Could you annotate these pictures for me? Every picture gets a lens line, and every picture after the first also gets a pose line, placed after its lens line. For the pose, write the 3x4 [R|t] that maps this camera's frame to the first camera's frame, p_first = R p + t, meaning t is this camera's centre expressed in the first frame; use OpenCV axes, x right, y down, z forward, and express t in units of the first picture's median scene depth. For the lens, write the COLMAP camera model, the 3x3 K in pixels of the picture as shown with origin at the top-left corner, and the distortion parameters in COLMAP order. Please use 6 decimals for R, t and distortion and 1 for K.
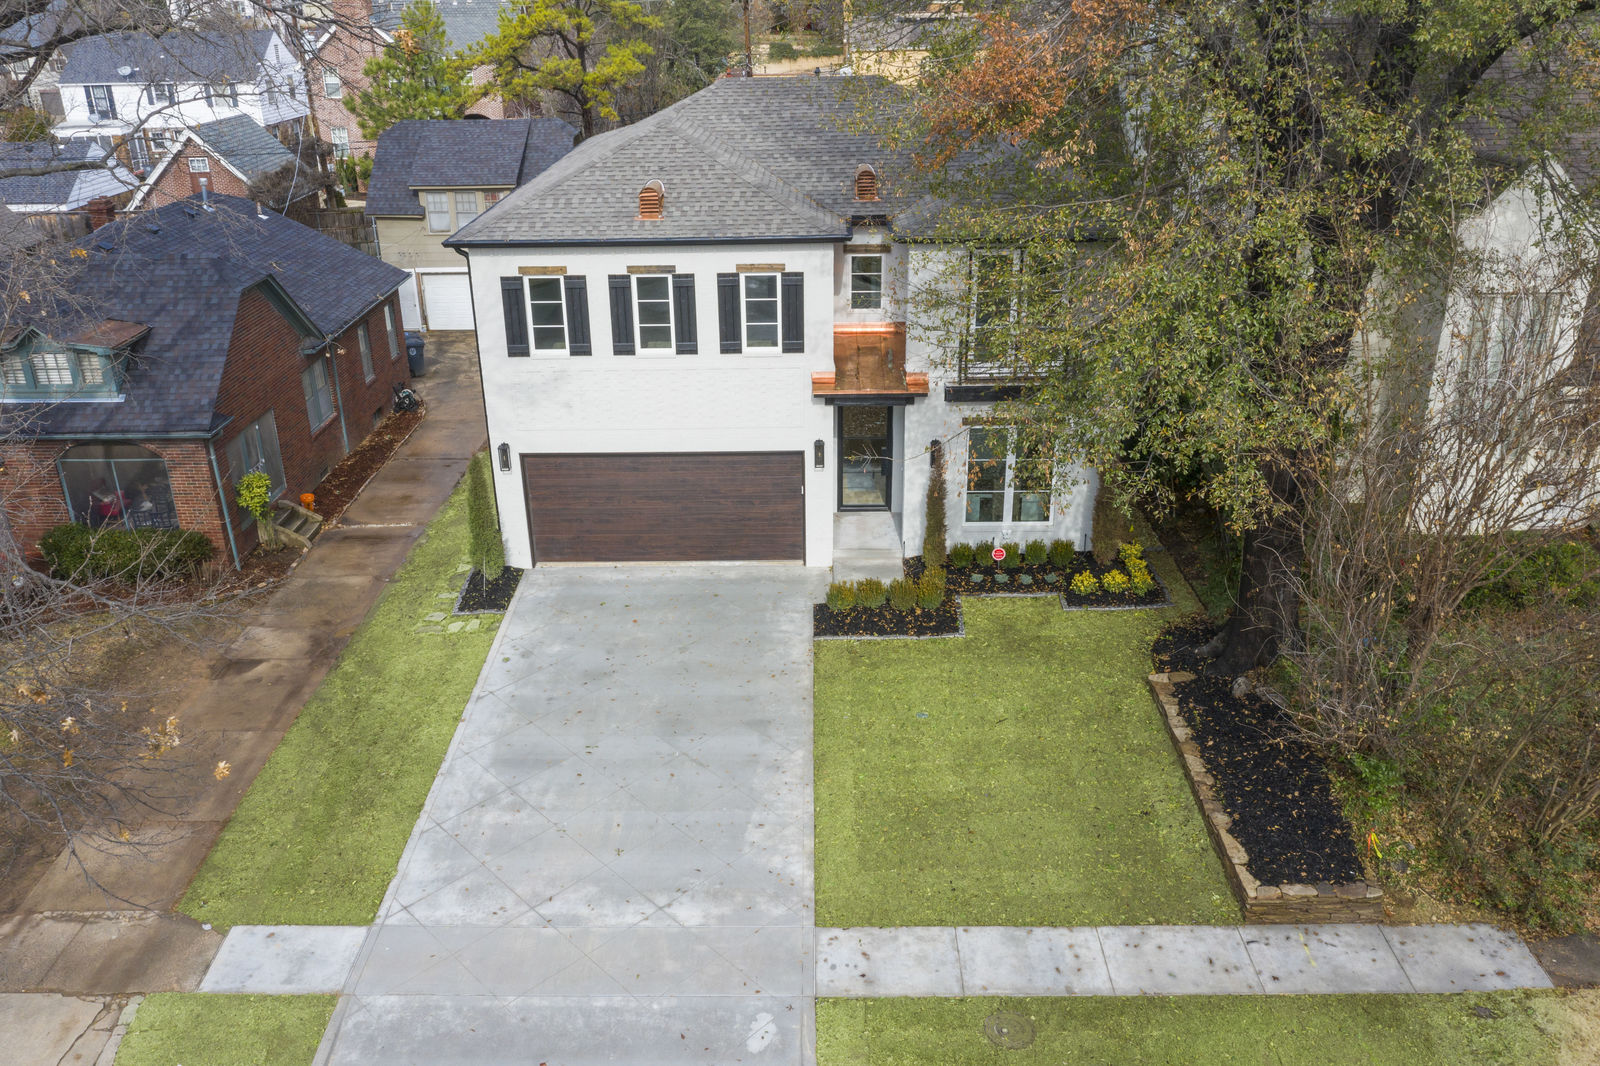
lens RADIAL K [[1294.6, 0, 800.0], [0, 1294.6, 533.0], [0, 0, 1]] dist [-0.010496, 0.000625]
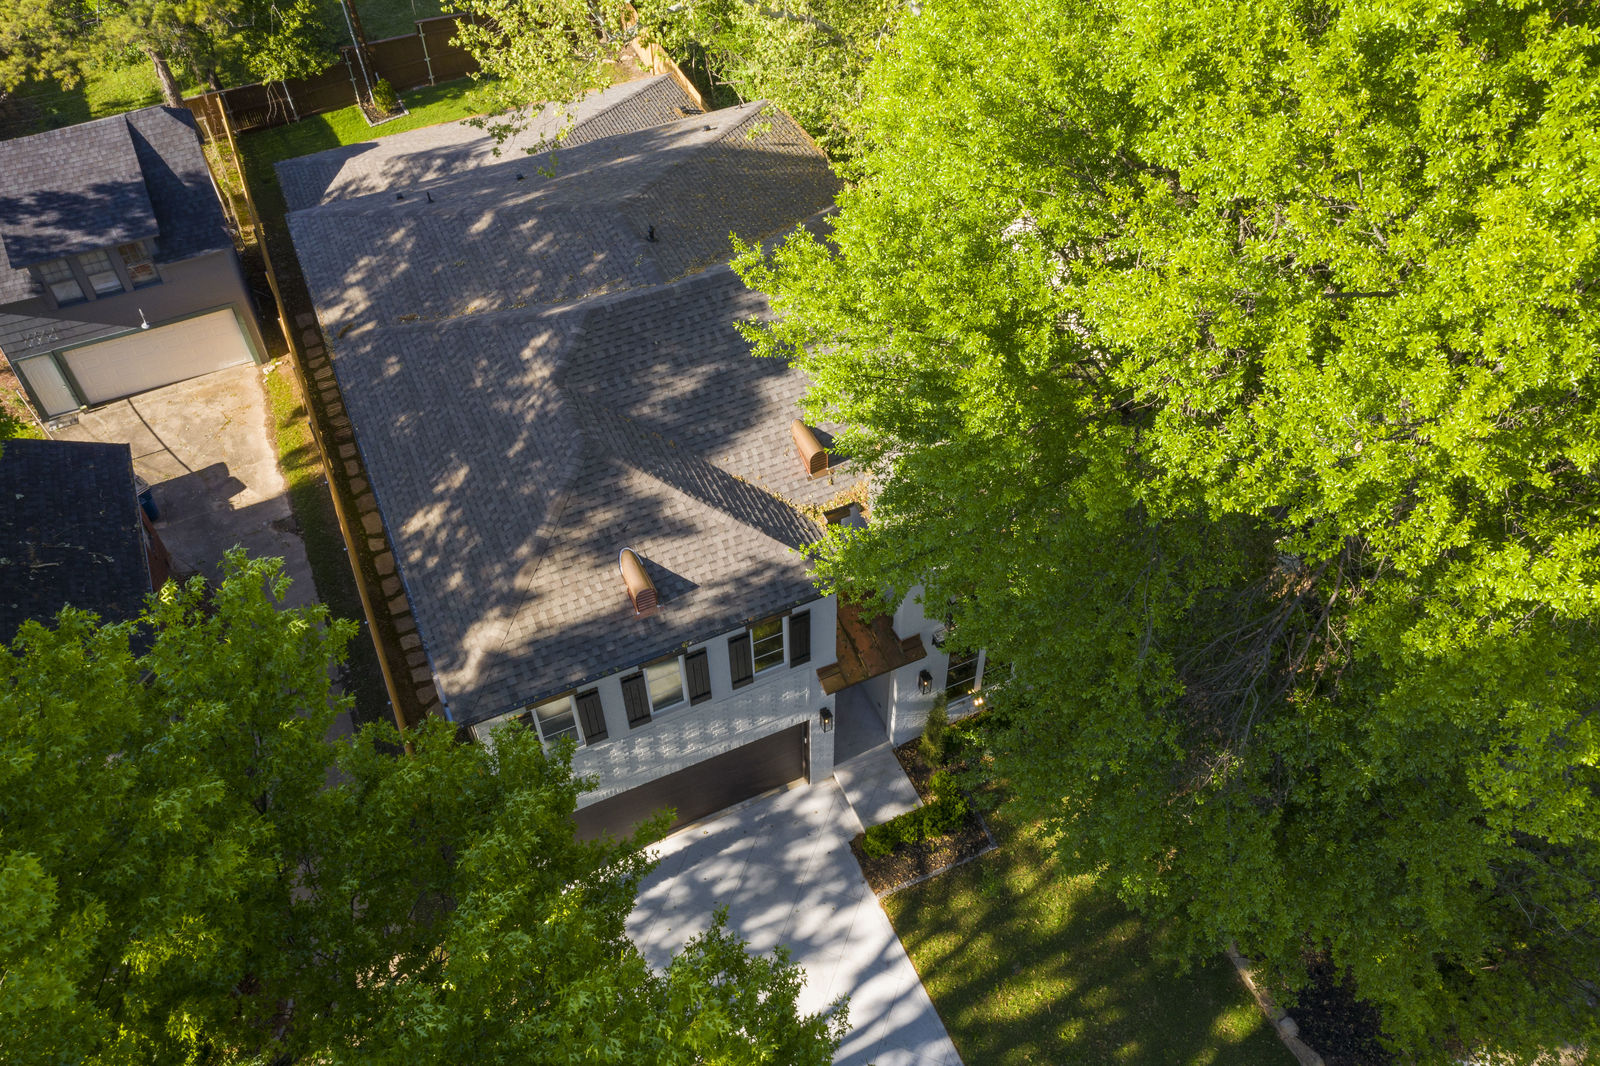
lens RADIAL K [[1277.4, 0, 800.0], [0, 1277.4, 533.0], [0, 0, 1]] dist [-0.003077, 0.006637]
pose [[0.903752, -0.316548, 0.288149, -0.263721], [0.174400, 0.887044, 0.427479, -0.662625], [-0.390918, -0.336082, 0.856873, 0.175518]]
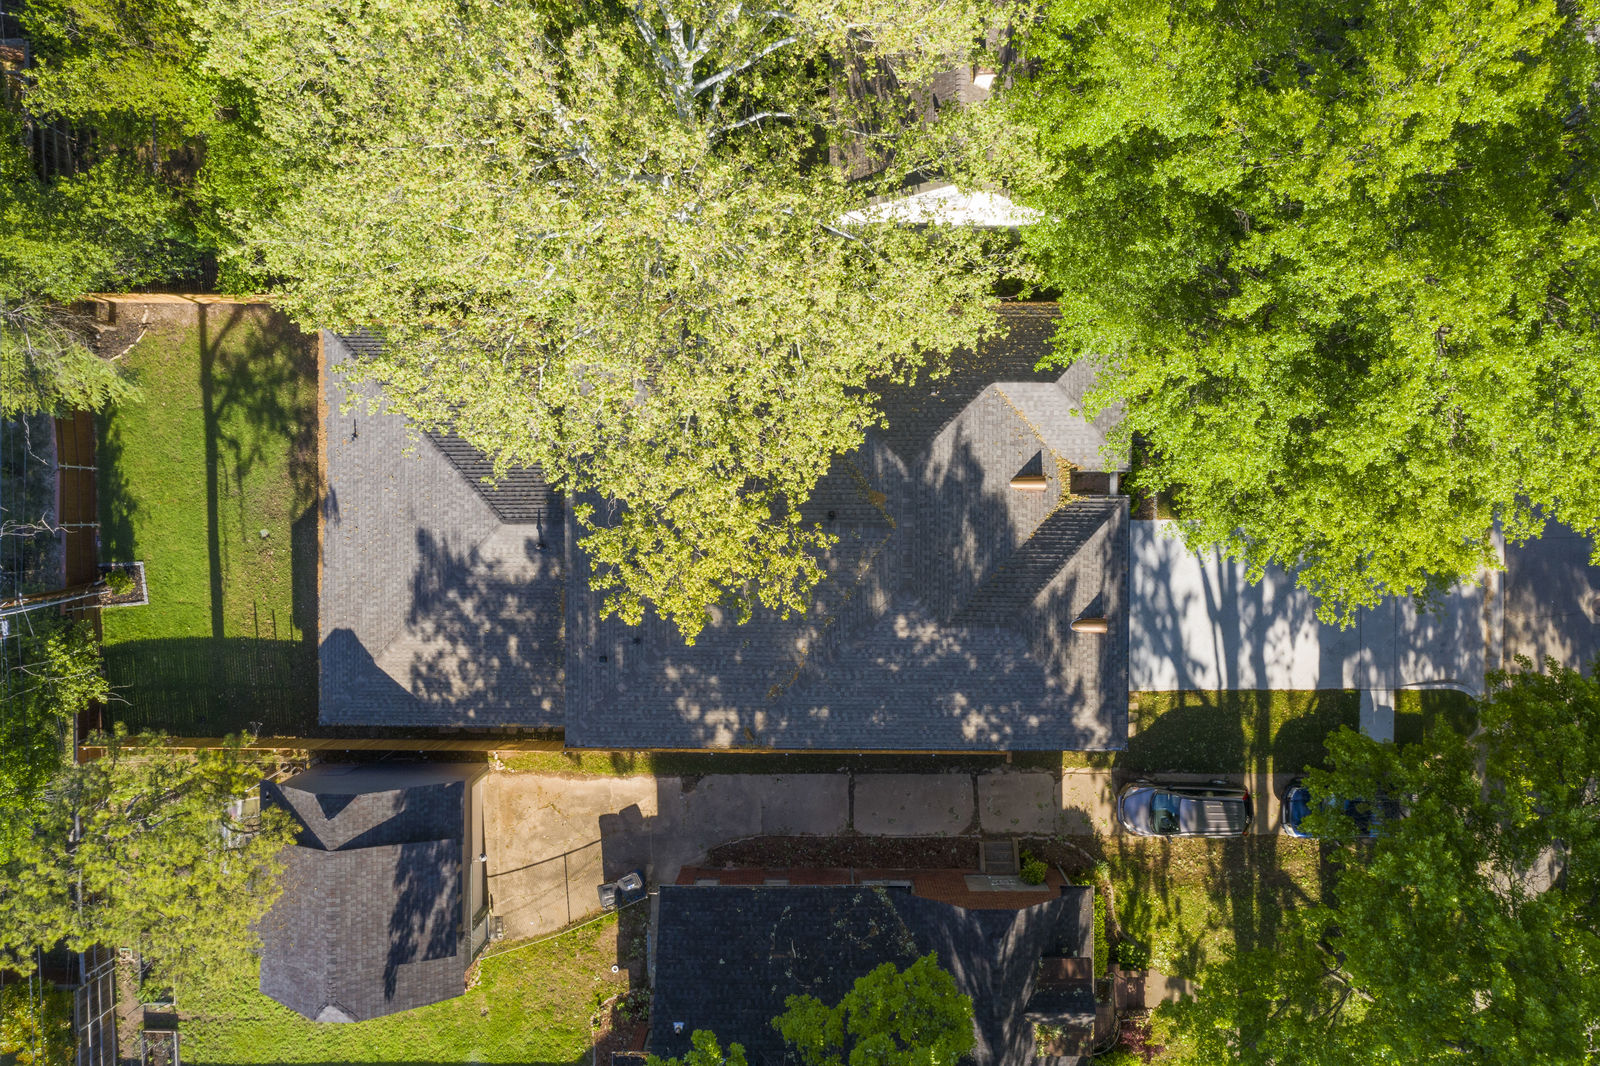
lens RADIAL K [[1294.6, 0, 800.0], [0, 1294.6, 533.0], [0, 0, 1]] dist [-0.010496, 0.000625]
pose [[-0.011696, -0.999852, -0.012649, 0.015811], [0.411876, -0.016344, 0.911093, -1.803354], [-0.911165, 0.005446, 0.412006, 0.680964]]
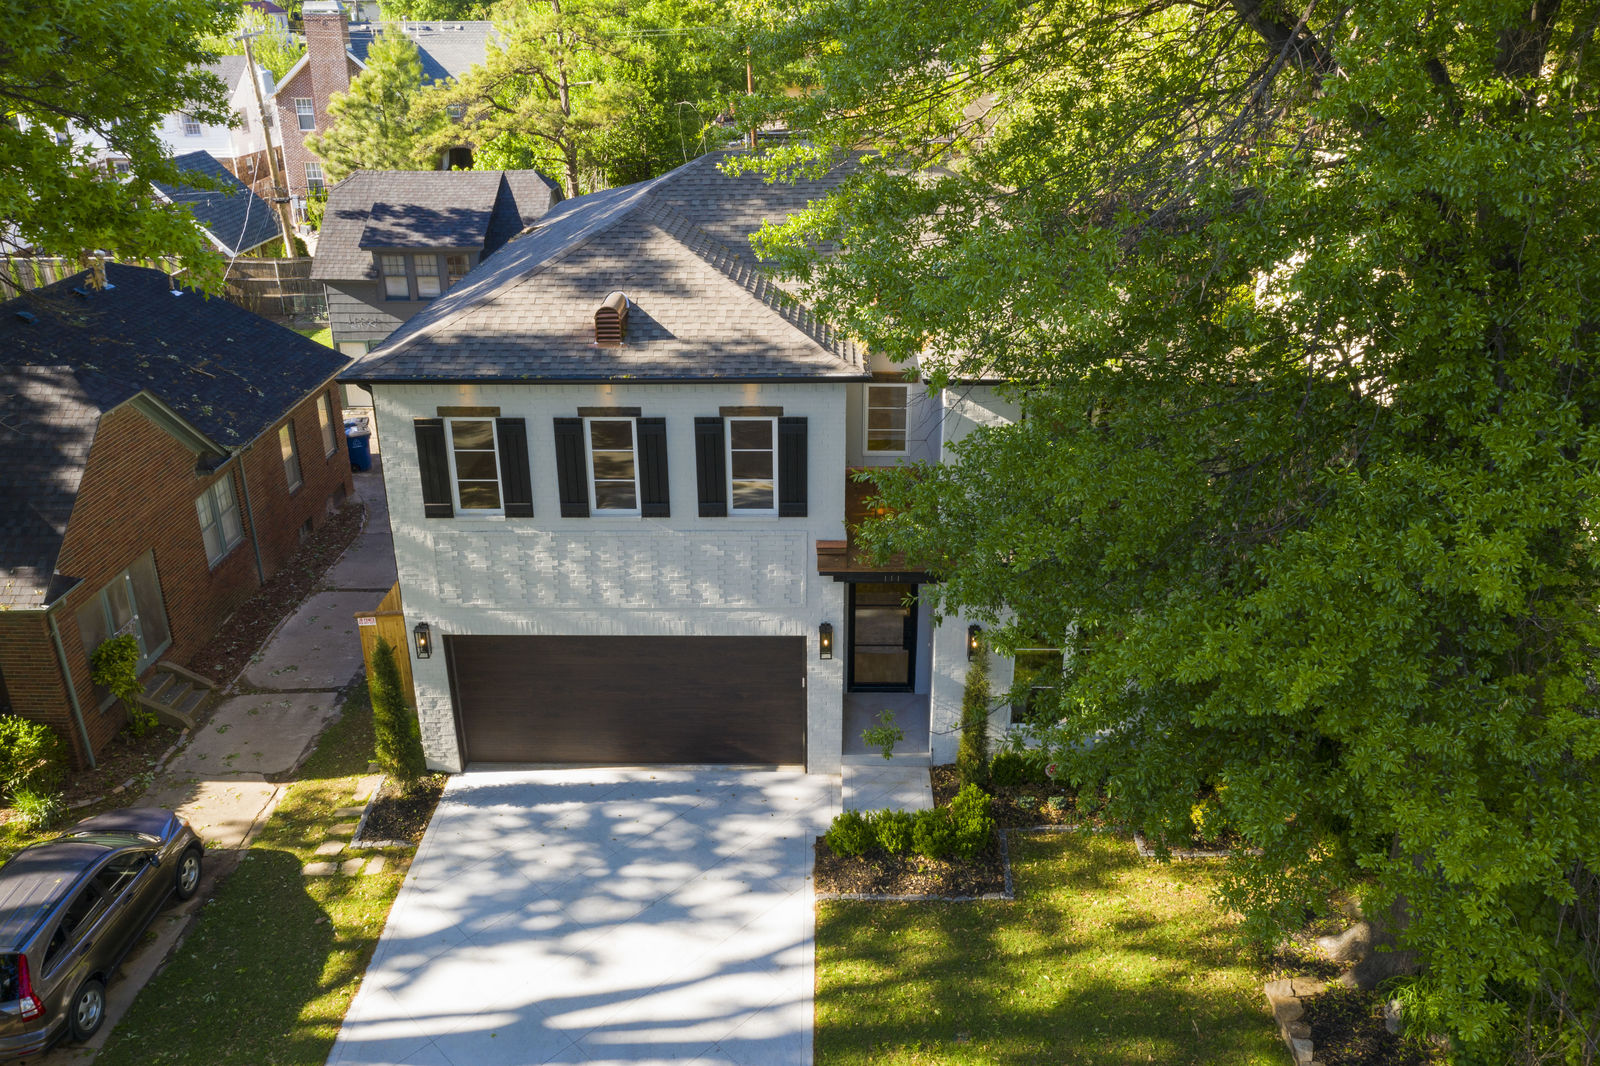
lens RADIAL K [[1294.6, 0, 800.0], [0, 1294.6, 533.0], [0, 0, 1]] dist [-0.010496, 0.000625]
pose [[0.999939, 0.008578, -0.006951, 0.004307], [-0.008641, 0.999921, -0.009074, -0.123123], [0.006872, 0.009133, 0.999935, 0.226909]]
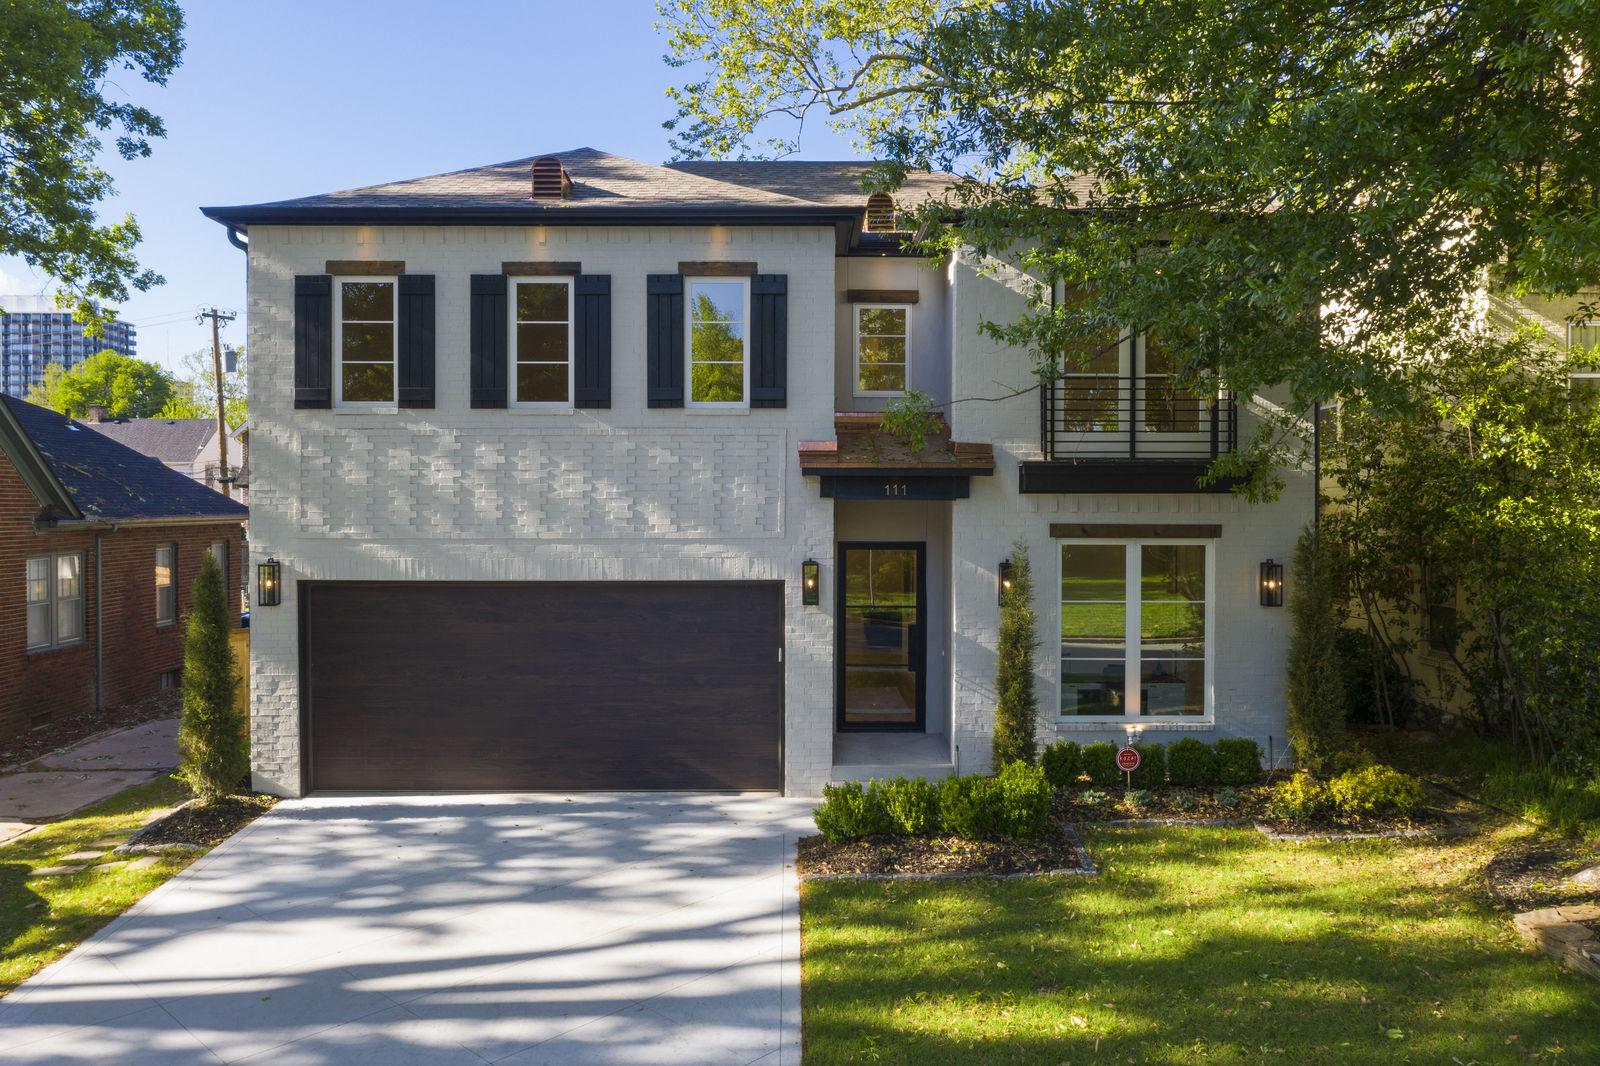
lens RADIAL K [[1281.3, 0, 800.0], [0, 1281.3, 533.0], [0, 0, 1]] dist [-0.009047, -0.005614]
pose [[0.999725, 0.013954, 0.018854, -0.000999], [-0.005659, 0.923537, -0.383466, 0.145356], [-0.022763, 0.383254, 0.923362, 0.470799]]
